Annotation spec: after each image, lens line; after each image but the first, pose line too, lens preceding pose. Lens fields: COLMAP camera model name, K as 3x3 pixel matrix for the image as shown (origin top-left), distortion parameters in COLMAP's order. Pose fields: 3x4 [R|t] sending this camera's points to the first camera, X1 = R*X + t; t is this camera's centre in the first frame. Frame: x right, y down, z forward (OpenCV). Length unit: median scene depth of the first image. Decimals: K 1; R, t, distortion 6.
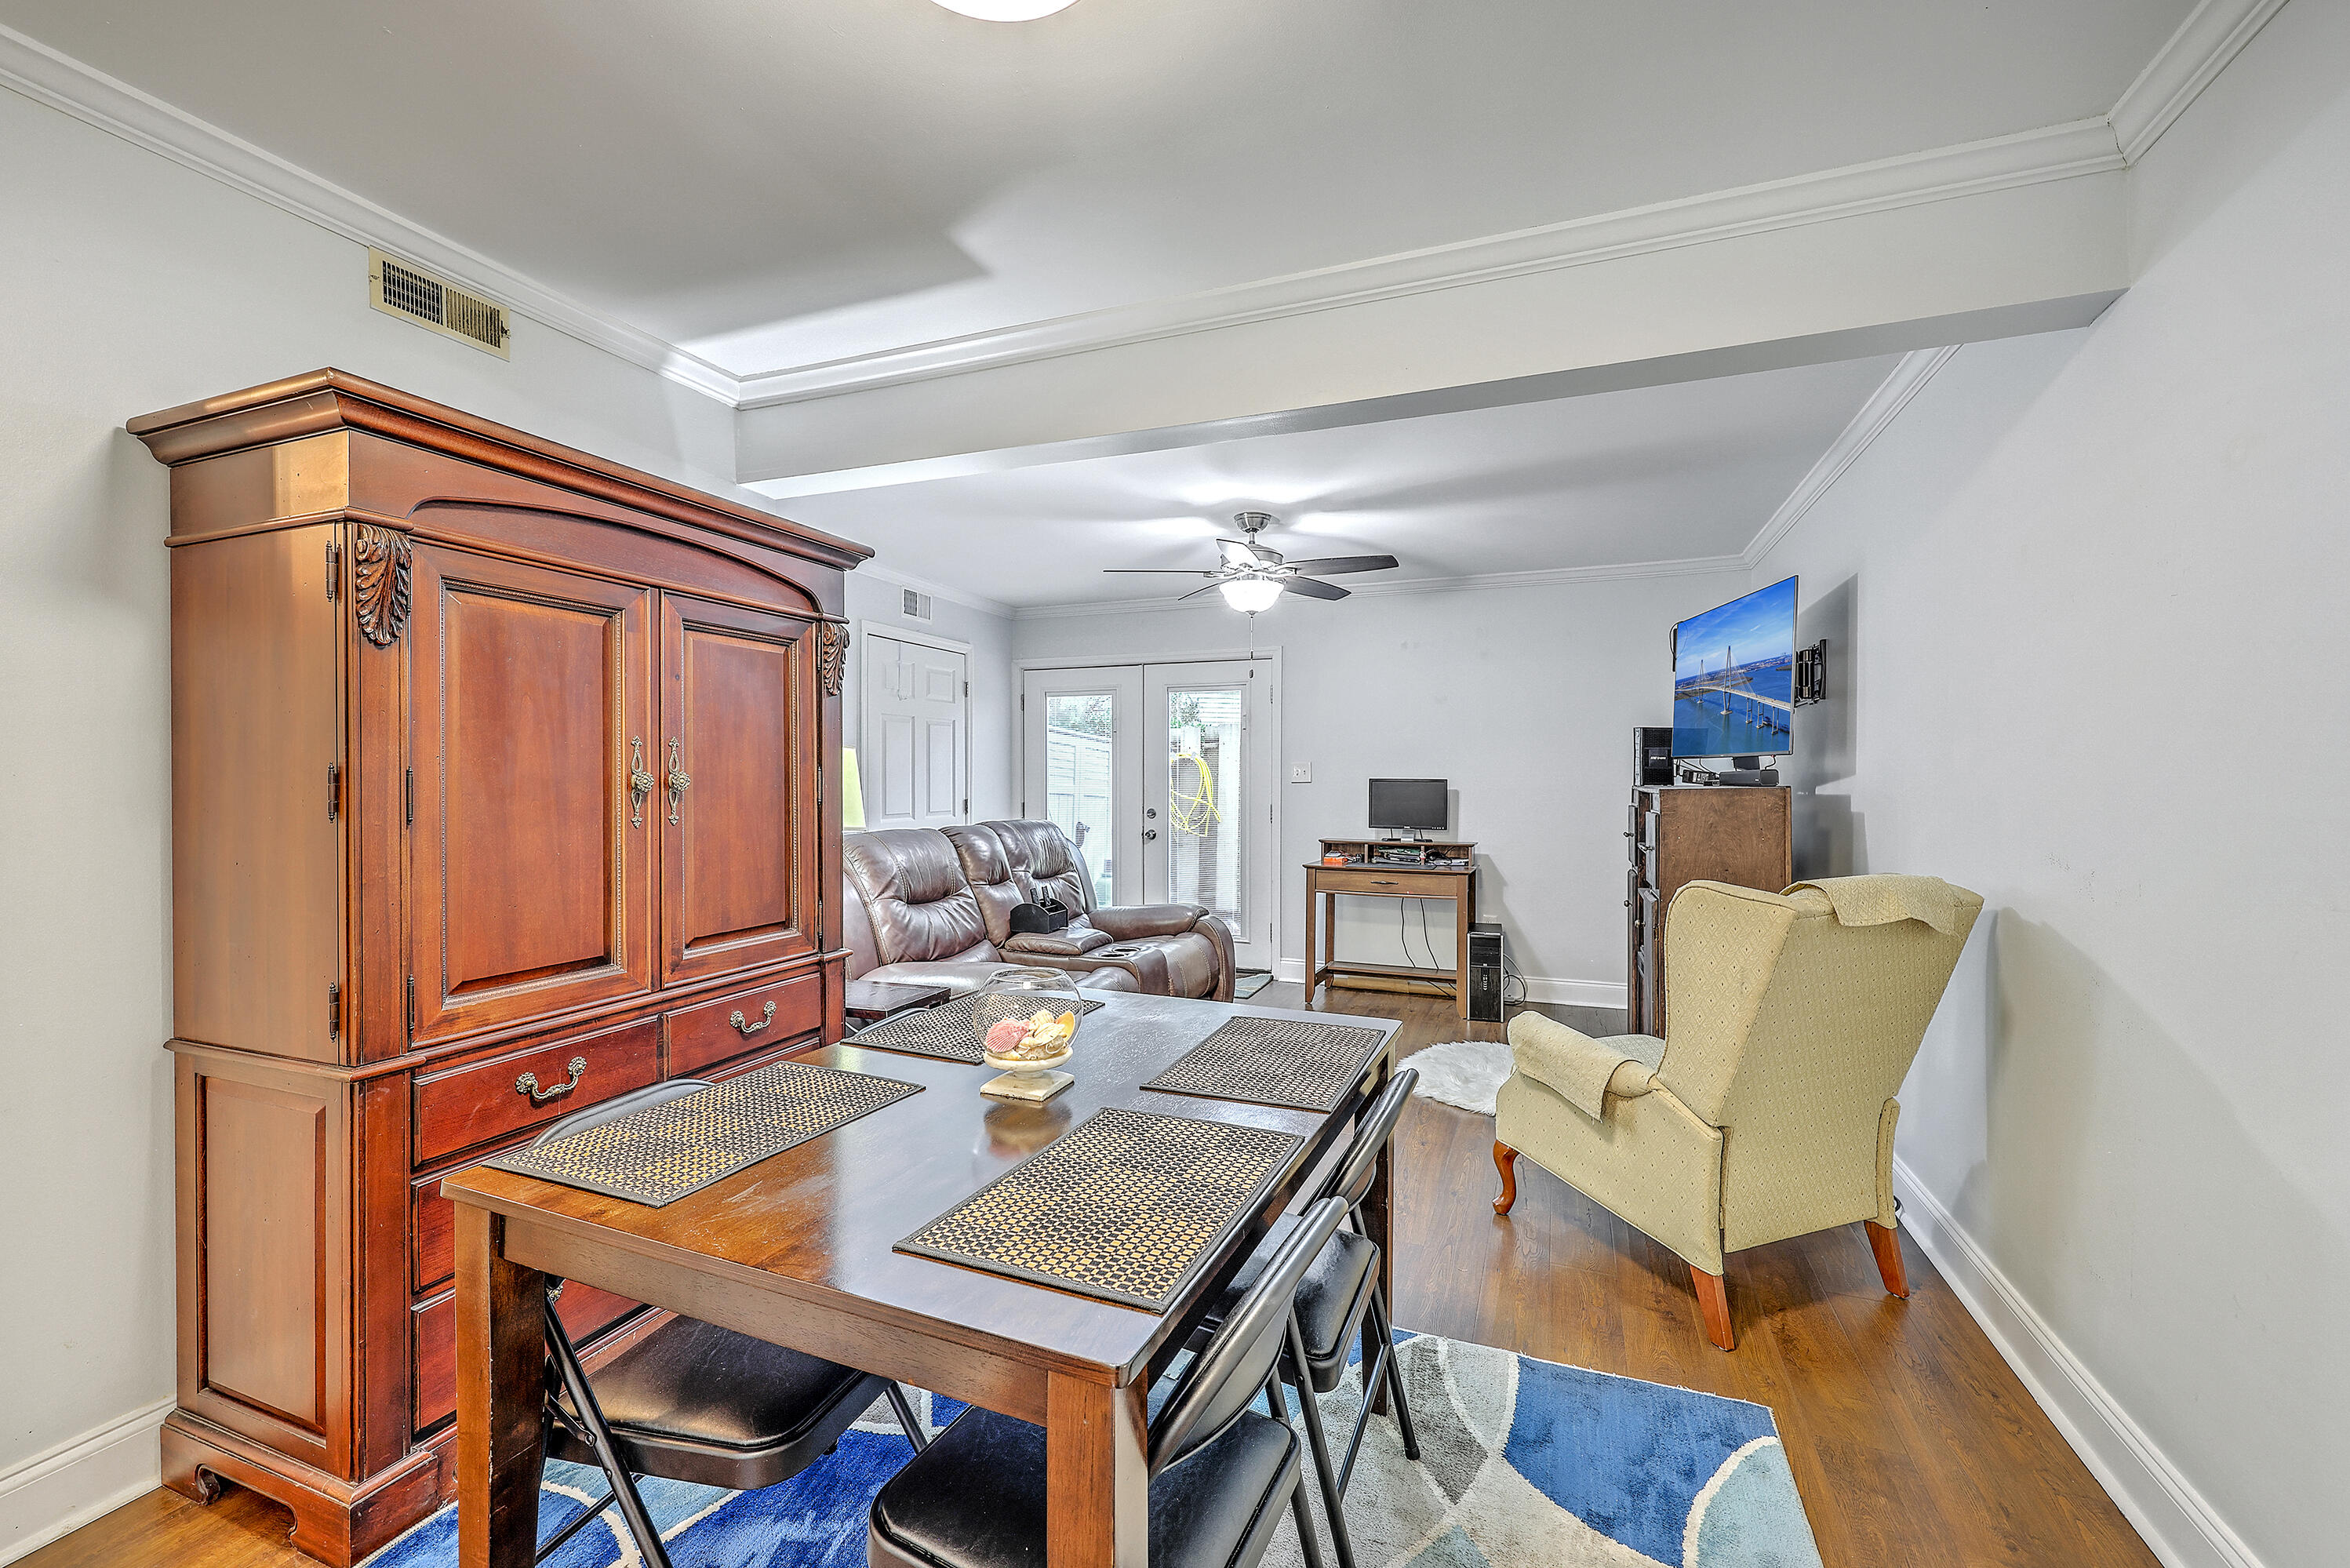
lens RADIAL K [[958.9, 0, 1191.8], [0, 958.9, 781.8], [0, 0, 1]] dist [0.006305, 0.000159]
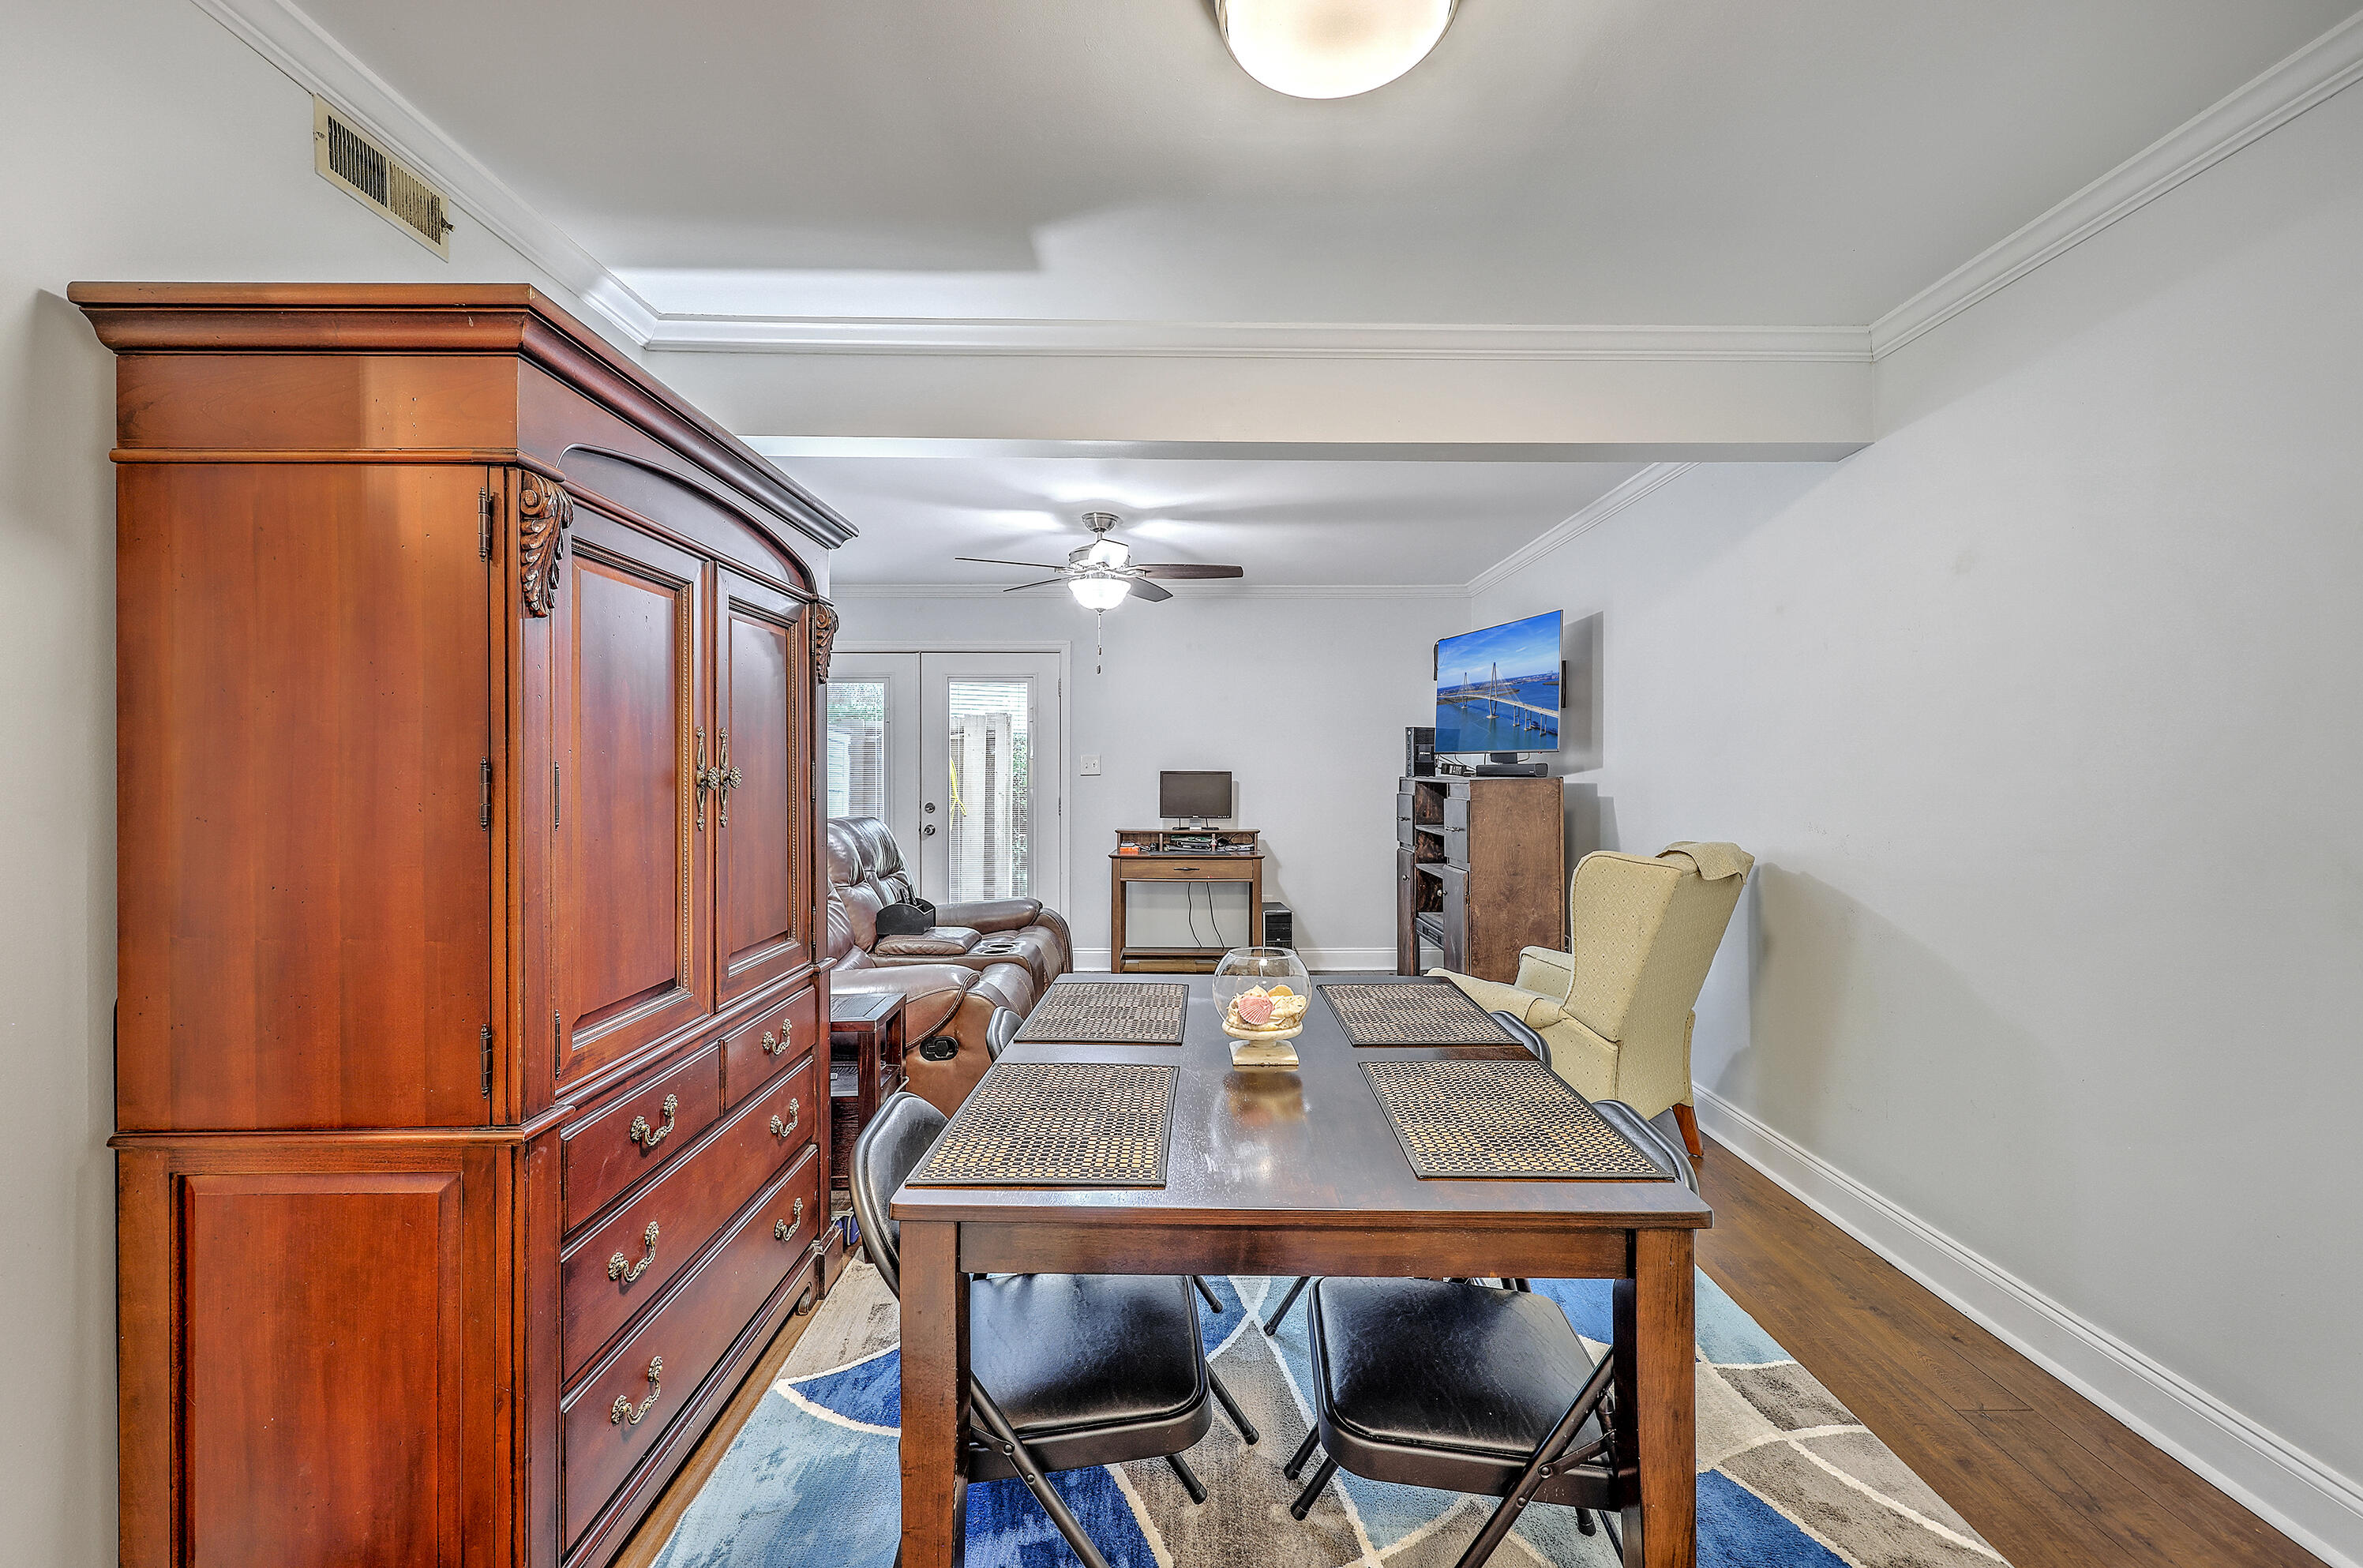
lens RADIAL K [[964.2, 0, 1200.8], [0, 964.2, 767.5], [0, 0, 1]] dist [0.006305, 0.000159]
pose [[0.927206, -0.000715, 0.374552, -0.249084], [0.002982, 0.999981, -0.005474, -0.001961], [-0.374541, 0.006192, 0.927190, 0.002405]]
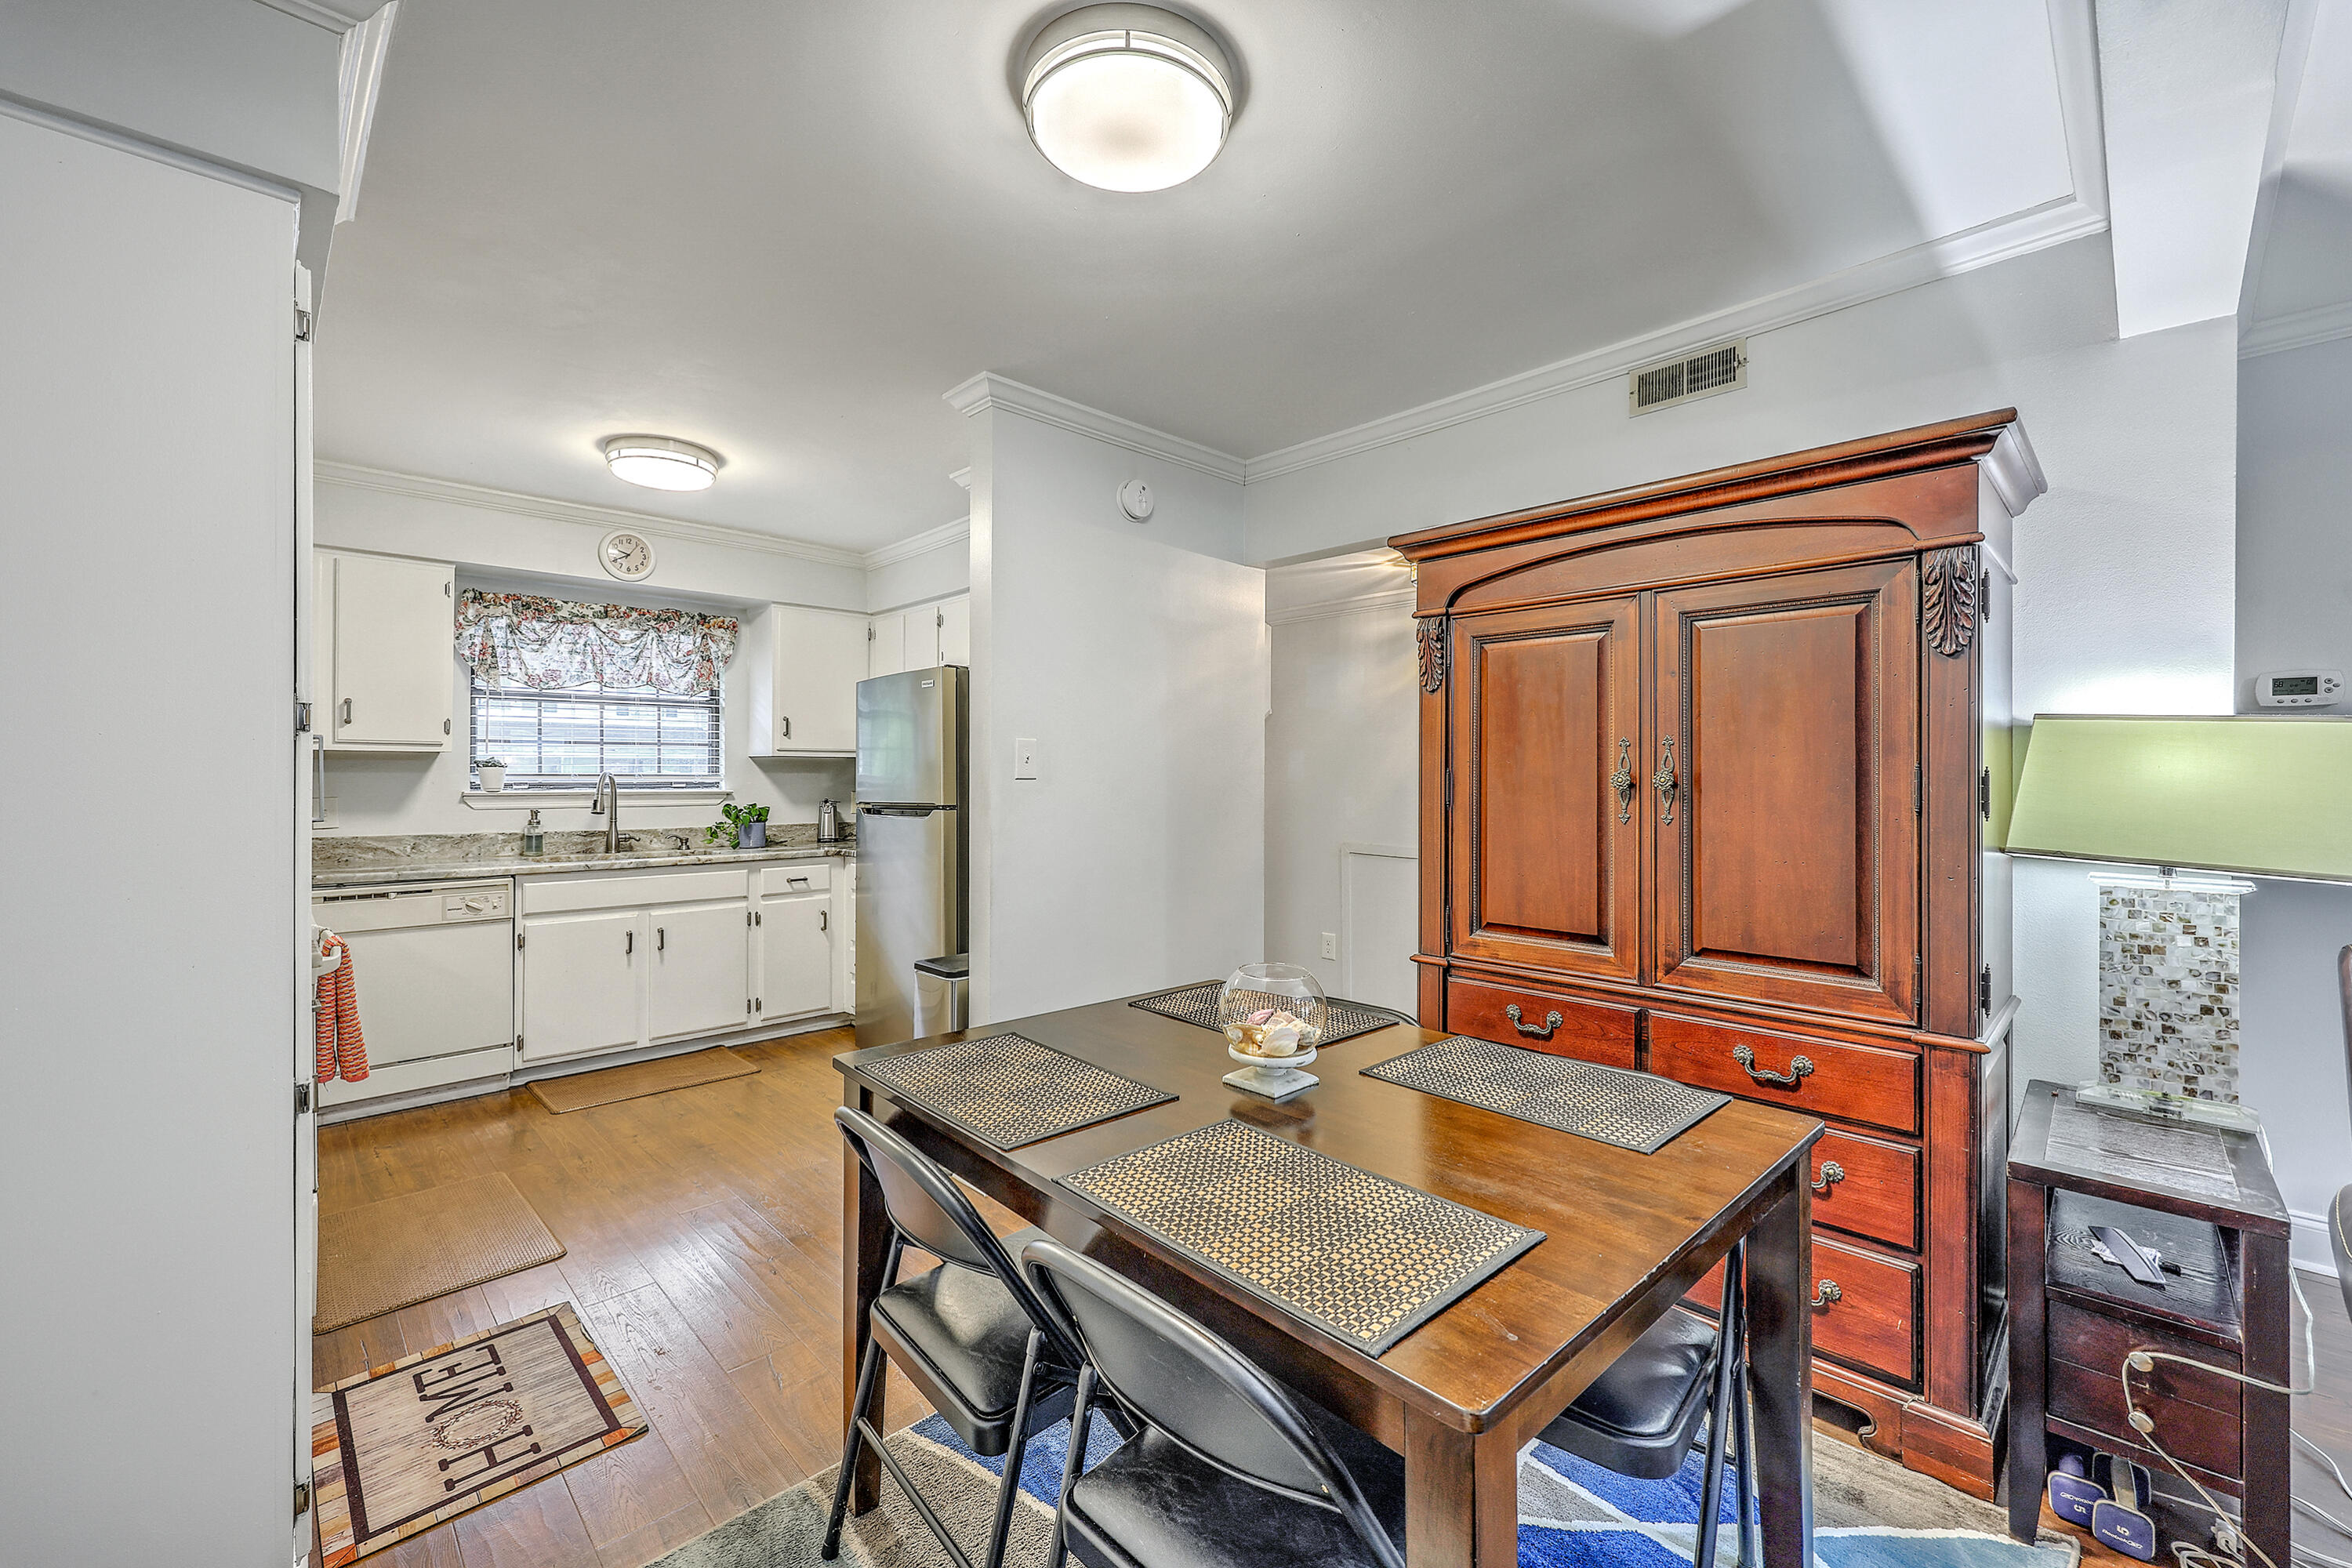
lens RADIAL K [[959.7, 0, 1177.5], [0, 959.7, 772.2], [0, 0, 1]] dist [0.006305, 0.000159]
pose [[-0.436401, 0.000112, -0.899752, 0.304406], [-0.005337, 0.999982, 0.002713, -0.005038], [0.899736, 0.005986, -0.436393, 0.523572]]
